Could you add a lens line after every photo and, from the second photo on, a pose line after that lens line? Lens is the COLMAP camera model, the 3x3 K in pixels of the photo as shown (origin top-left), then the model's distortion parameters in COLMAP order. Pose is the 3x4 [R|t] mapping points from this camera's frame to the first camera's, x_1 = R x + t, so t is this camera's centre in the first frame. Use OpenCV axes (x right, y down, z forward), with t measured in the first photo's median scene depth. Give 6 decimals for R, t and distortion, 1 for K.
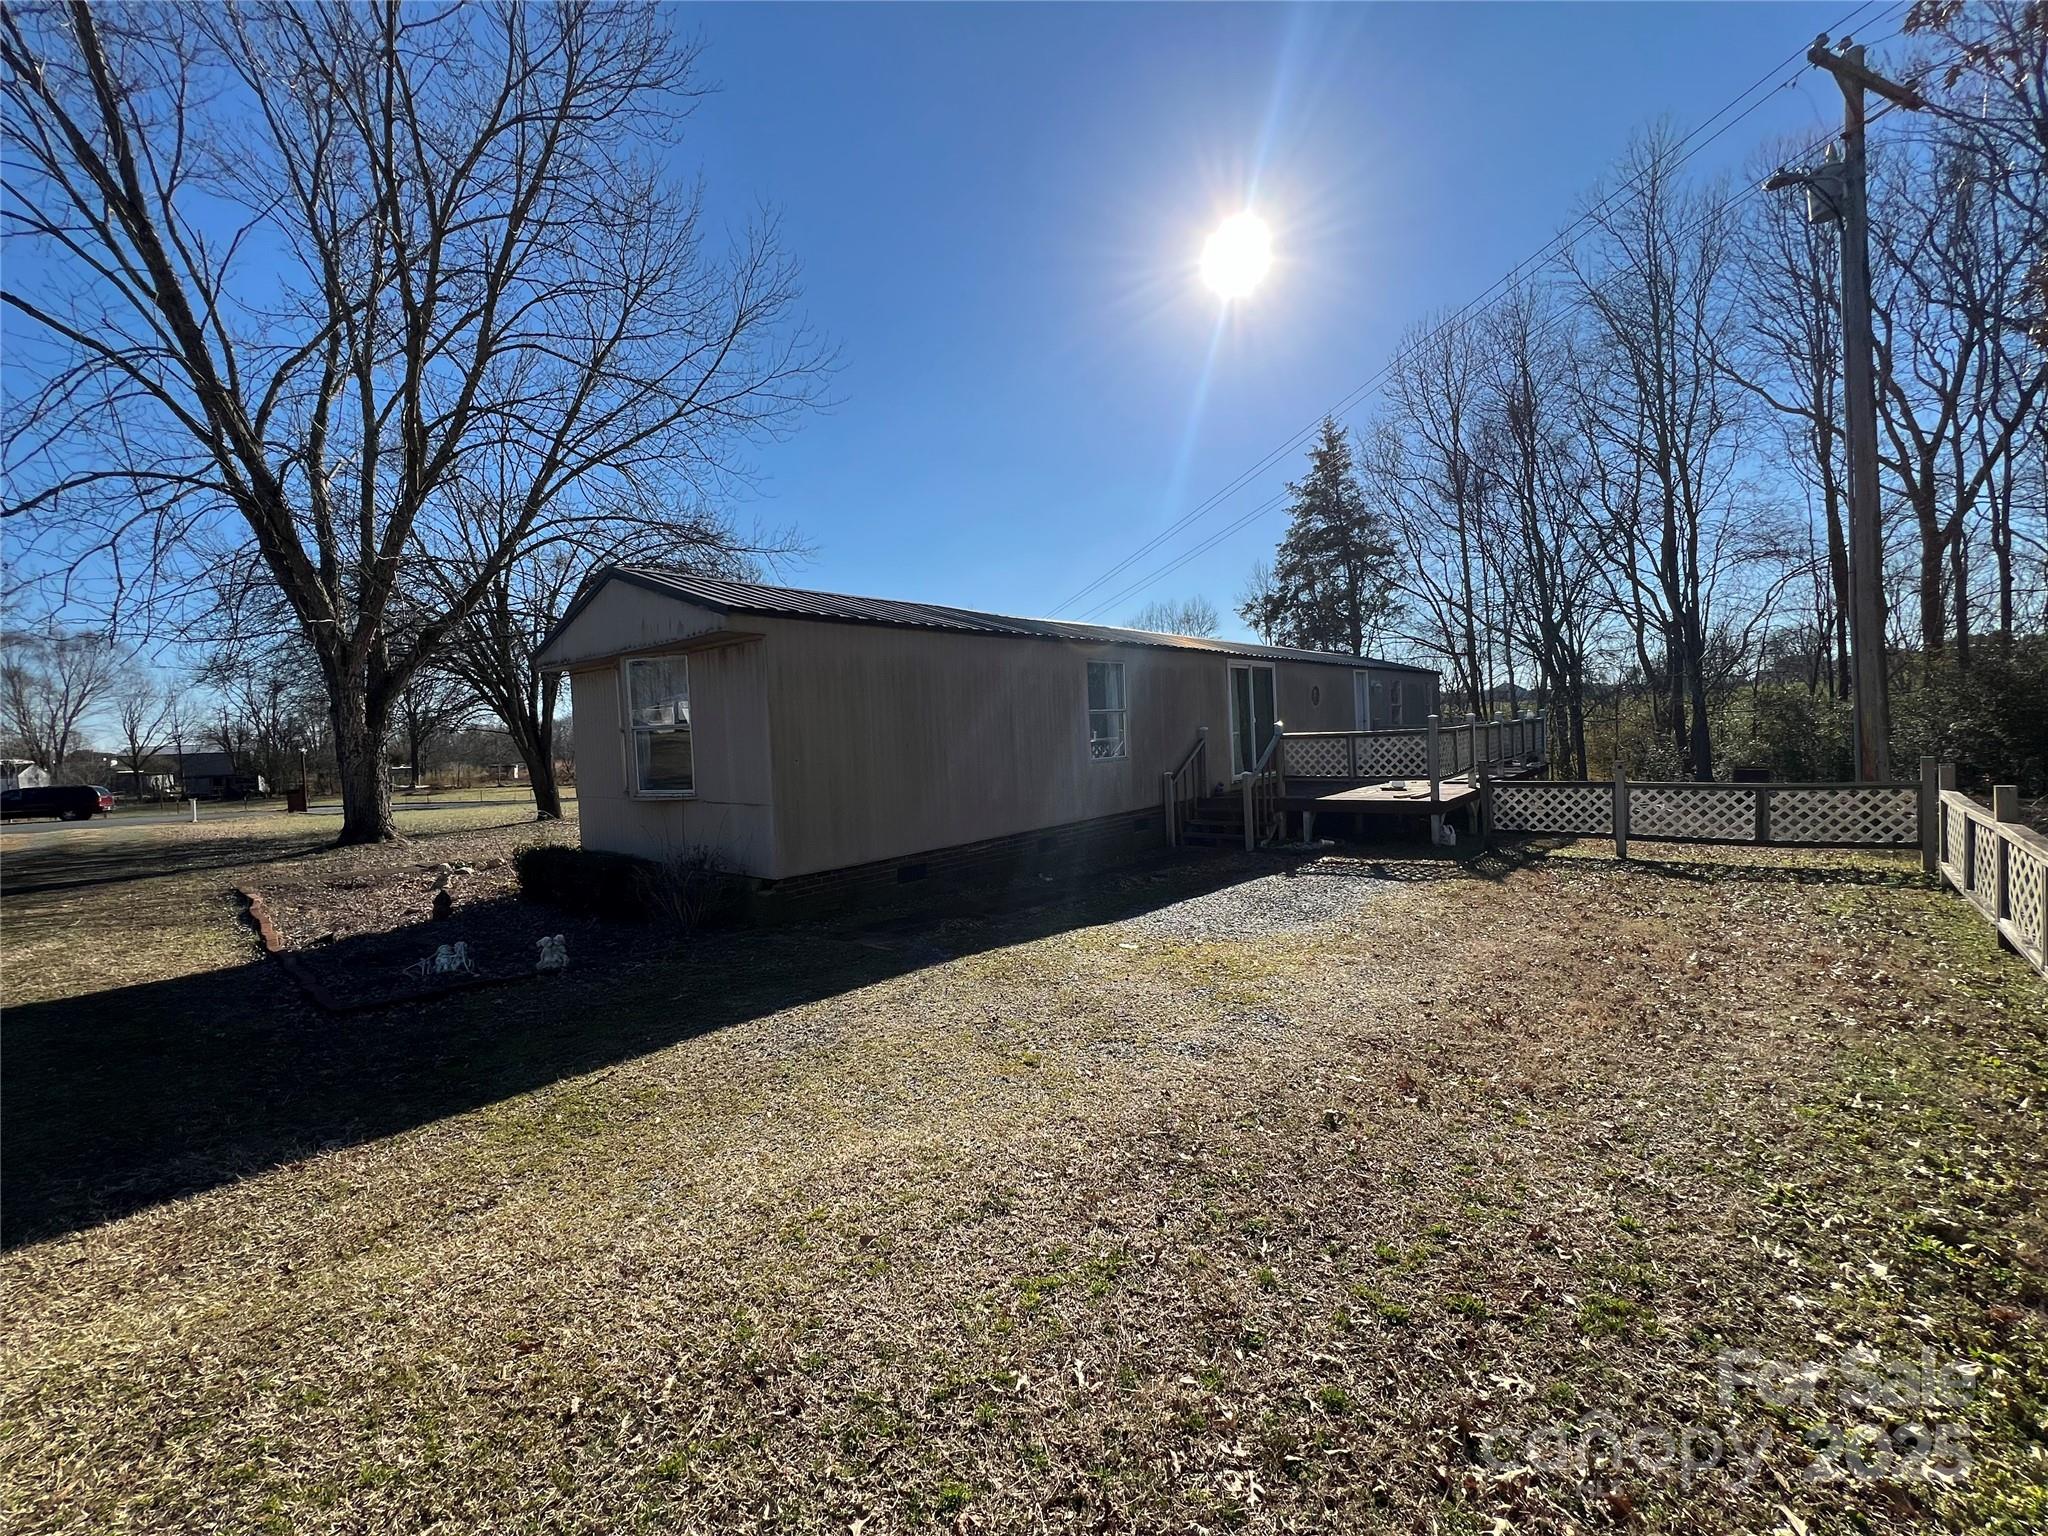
lens RADIAL K [[821.3, 0, 1015.2], [0, 821.3, 764.5], [0, 0, 1]] dist [-0.001834, 0.000539]
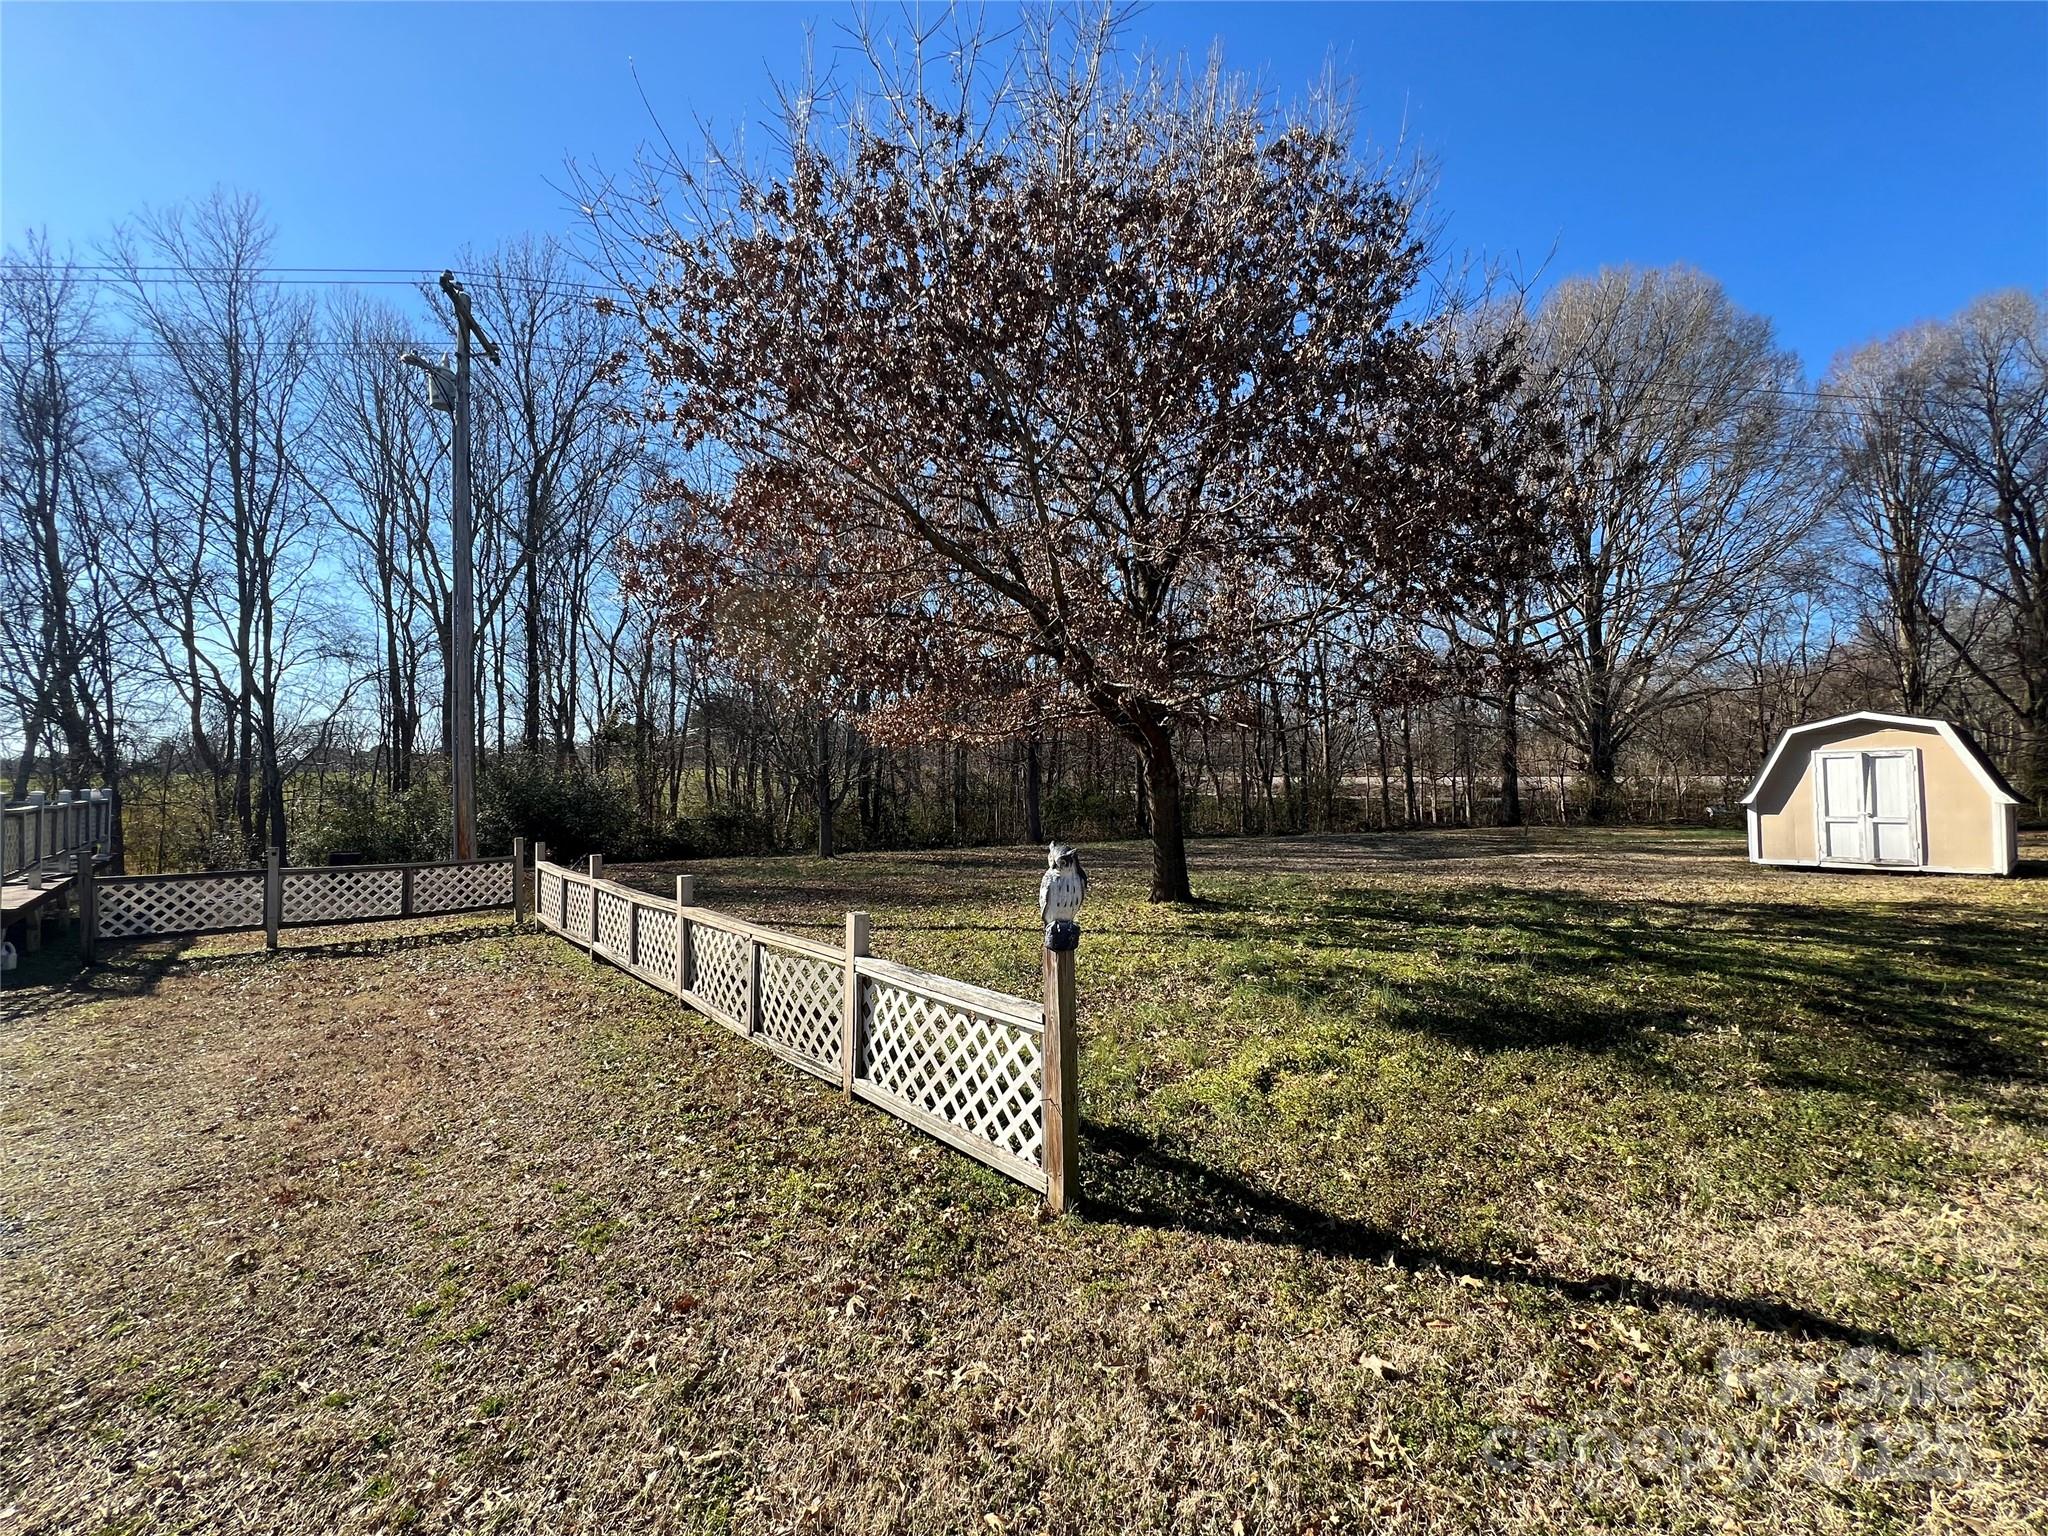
lens RADIAL K [[821.3, 0, 1009.9], [0, 821.3, 769.8], [0, 0, 1]] dist [-0.001834, 0.000539]
pose [[0.114028, 0.066966, 0.991218, -0.139758], [0.030957, 0.997002, -0.070917, -0.000228], [-0.992995, 0.038771, 0.111613, 0.025306]]
